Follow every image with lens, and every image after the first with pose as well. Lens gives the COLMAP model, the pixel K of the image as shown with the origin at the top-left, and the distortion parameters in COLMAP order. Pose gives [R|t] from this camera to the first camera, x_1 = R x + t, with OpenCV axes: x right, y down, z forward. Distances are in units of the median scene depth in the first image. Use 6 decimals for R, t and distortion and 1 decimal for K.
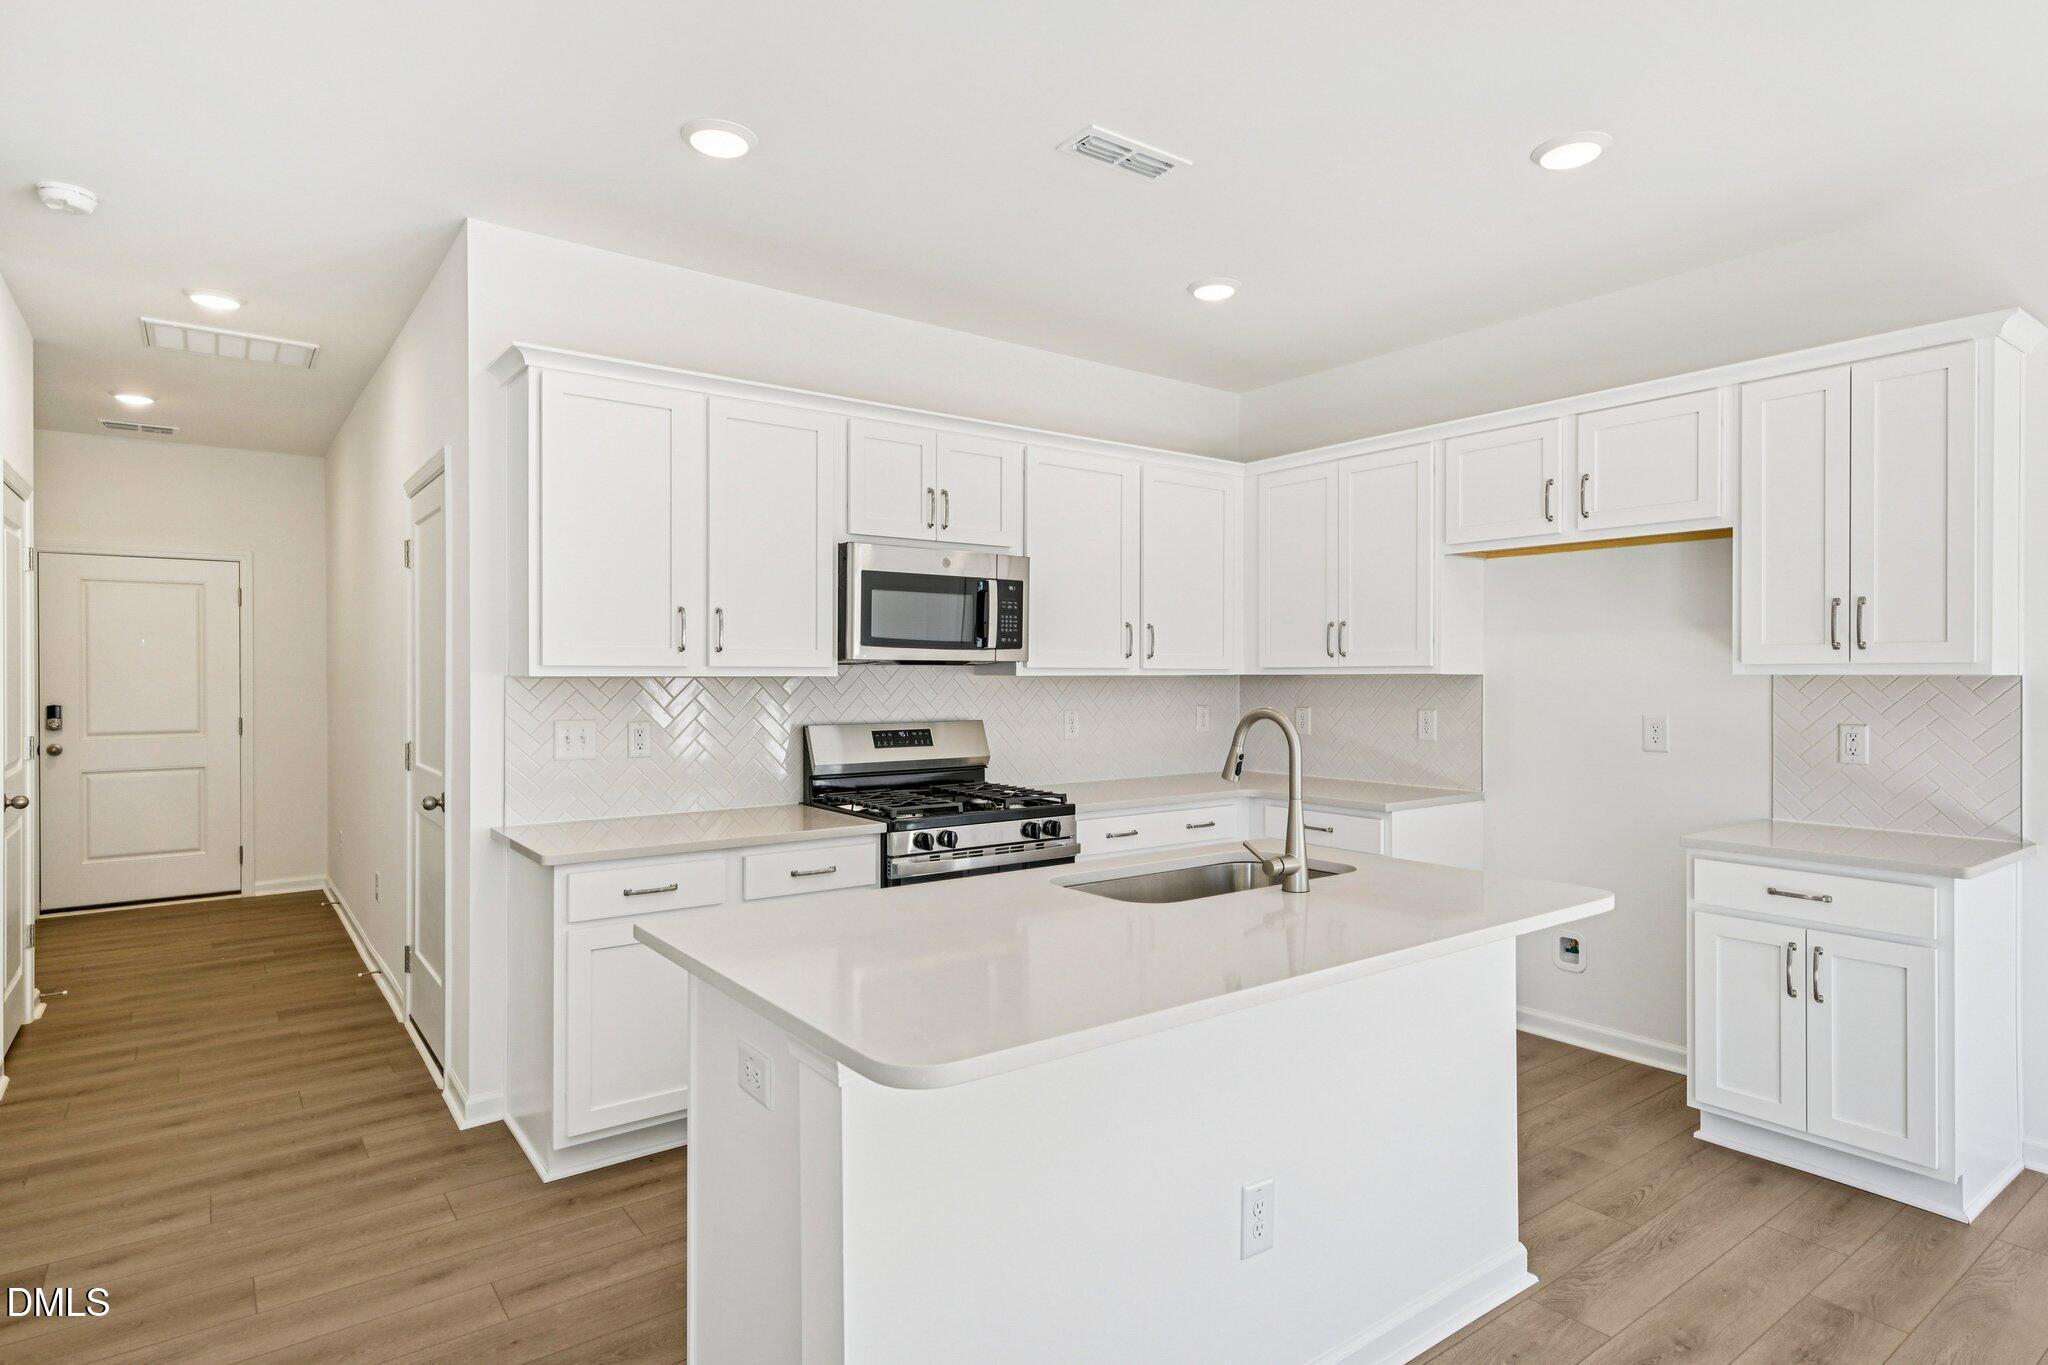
lens RADIAL K [[1116.0, 0, 1043.3], [0, 1116.0, 675.9], [0, 0, 1]] dist [0.012680, 0.001218]
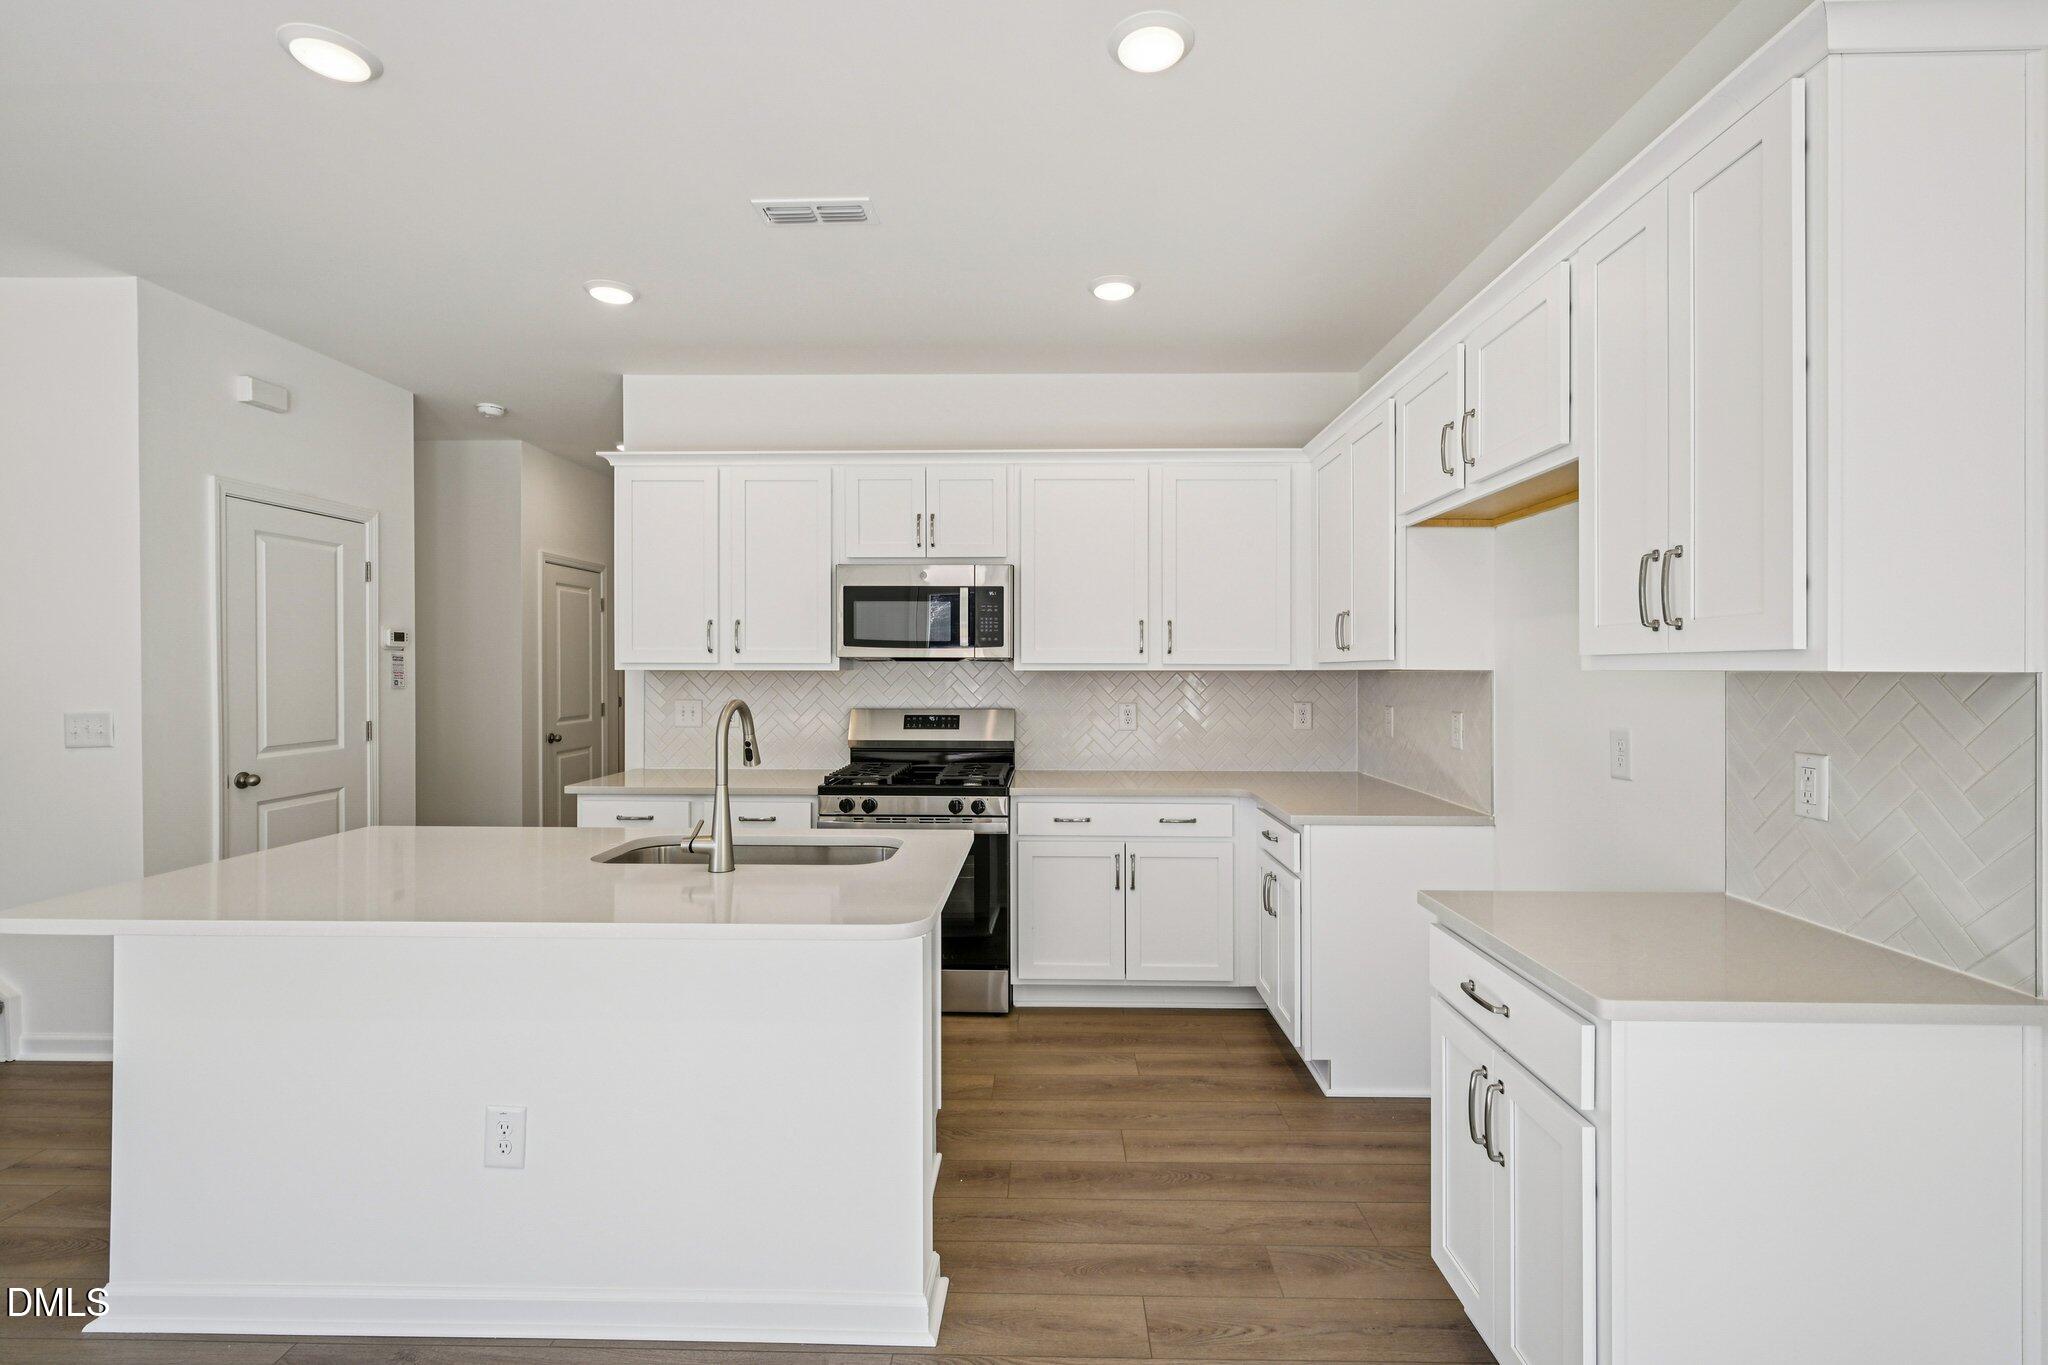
lens RADIAL K [[924.7, 0, 1024.2], [0, 924.7, 663.3], [0, 0, 1]] dist [0.002025, 0.000101]
pose [[0.778411, -0.003302, -0.627747, 0.593062], [-0.001808, 0.999970, -0.007502, -0.000244], [0.627753, 0.006975, 0.778382, 0.287939]]
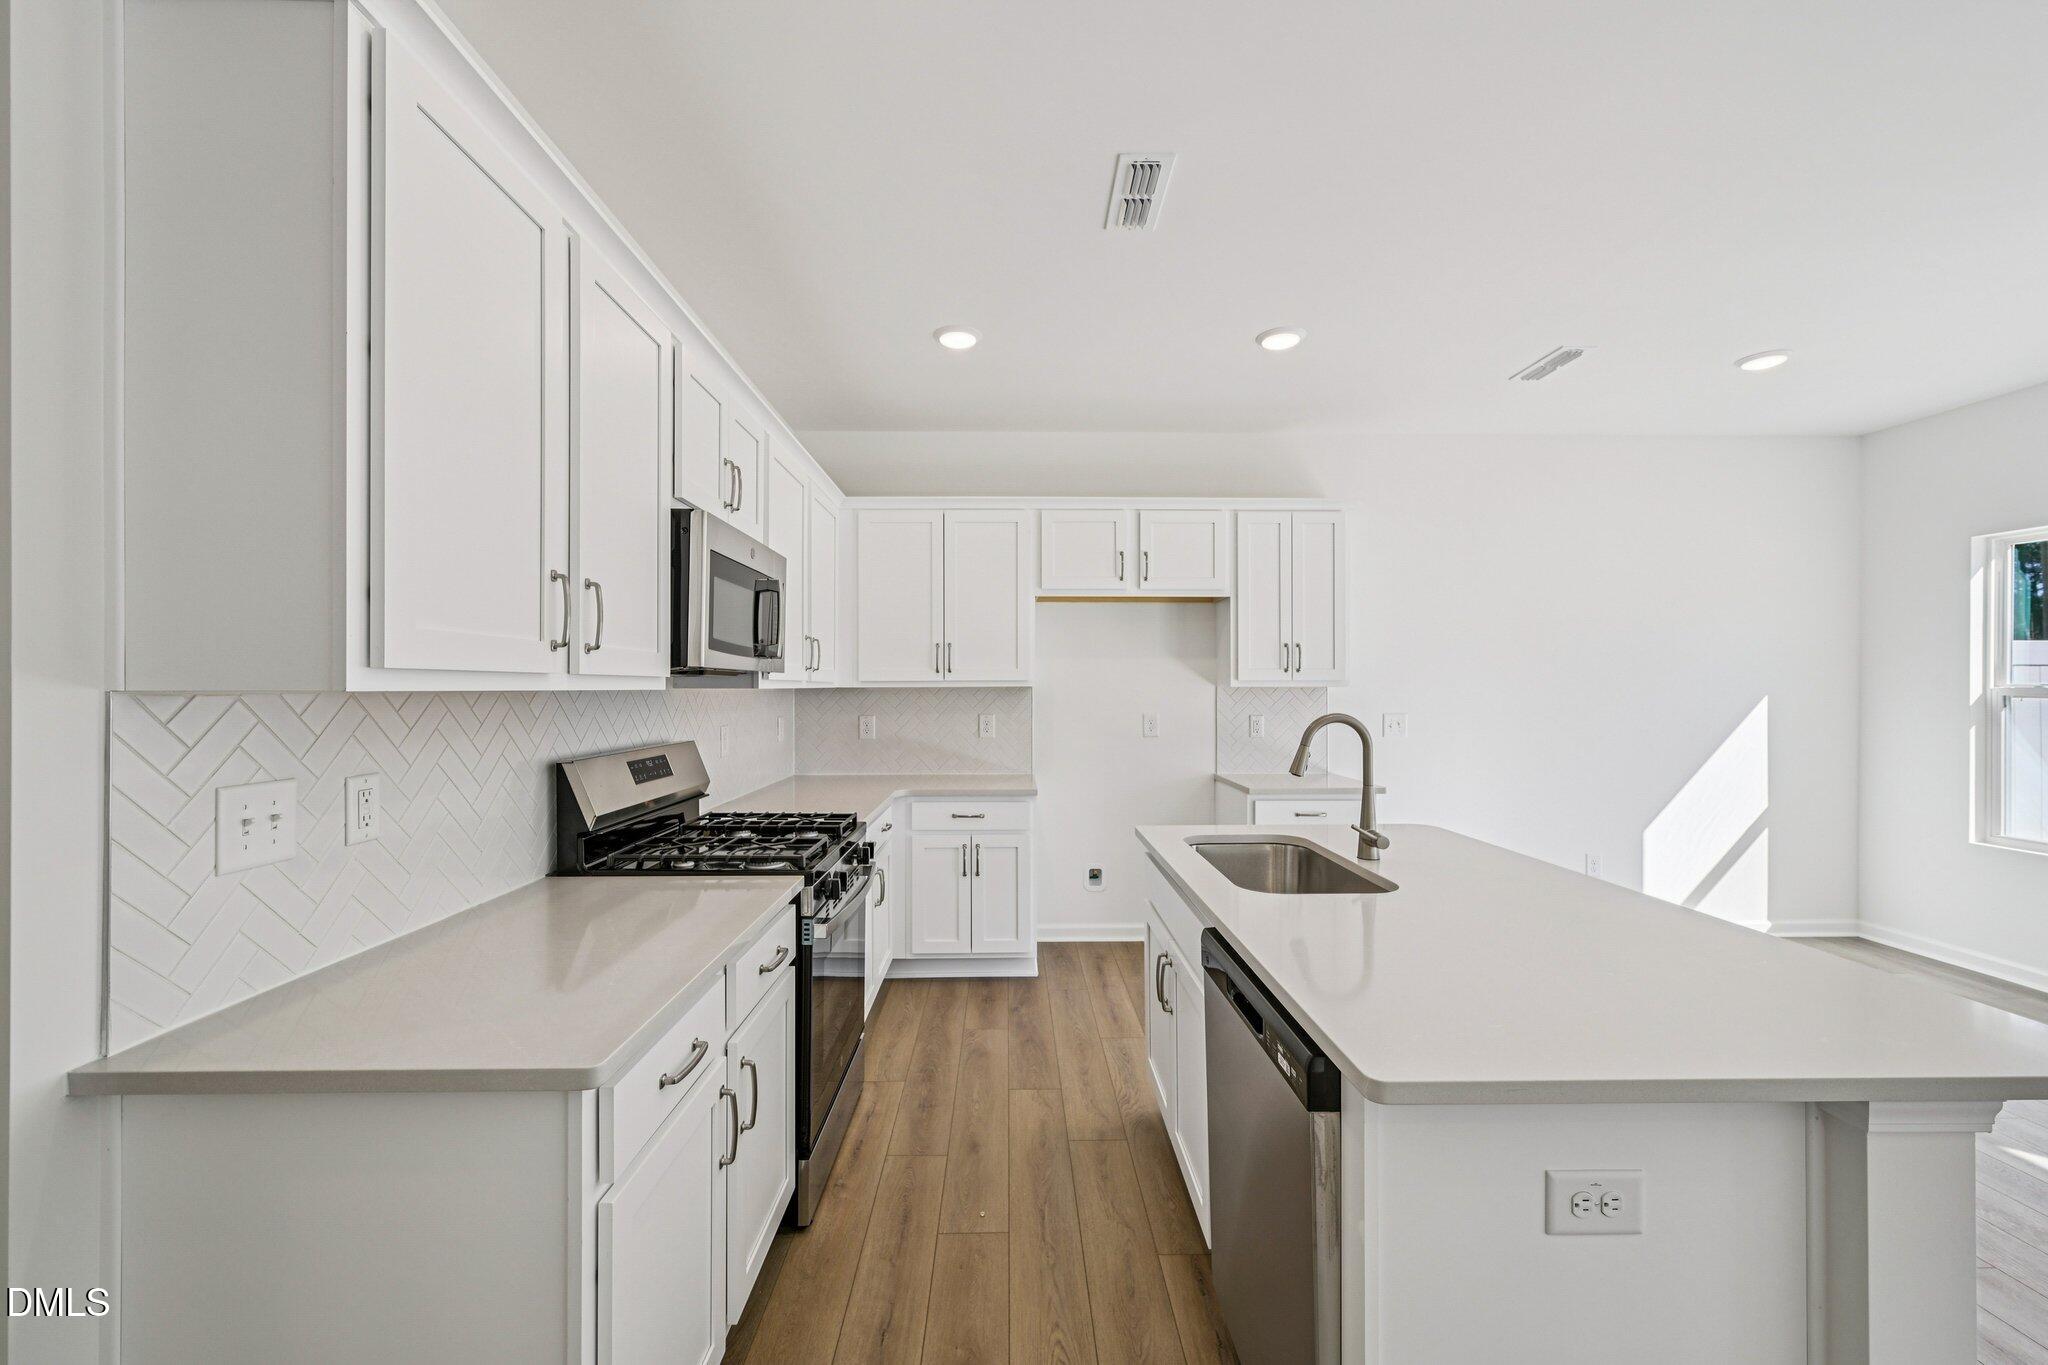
lens RADIAL K [[810.5, 0, 1024.0], [0, 810.5, 682.5], [0, 0, 1]] dist [0.000220, 0.000092]
pose [[0.588268, 0.003536, 0.808658, -0.438507], [0.003015, 0.999974, -0.006566, -0.000229], [-0.808660, 0.006300, 0.588242, 0.460767]]
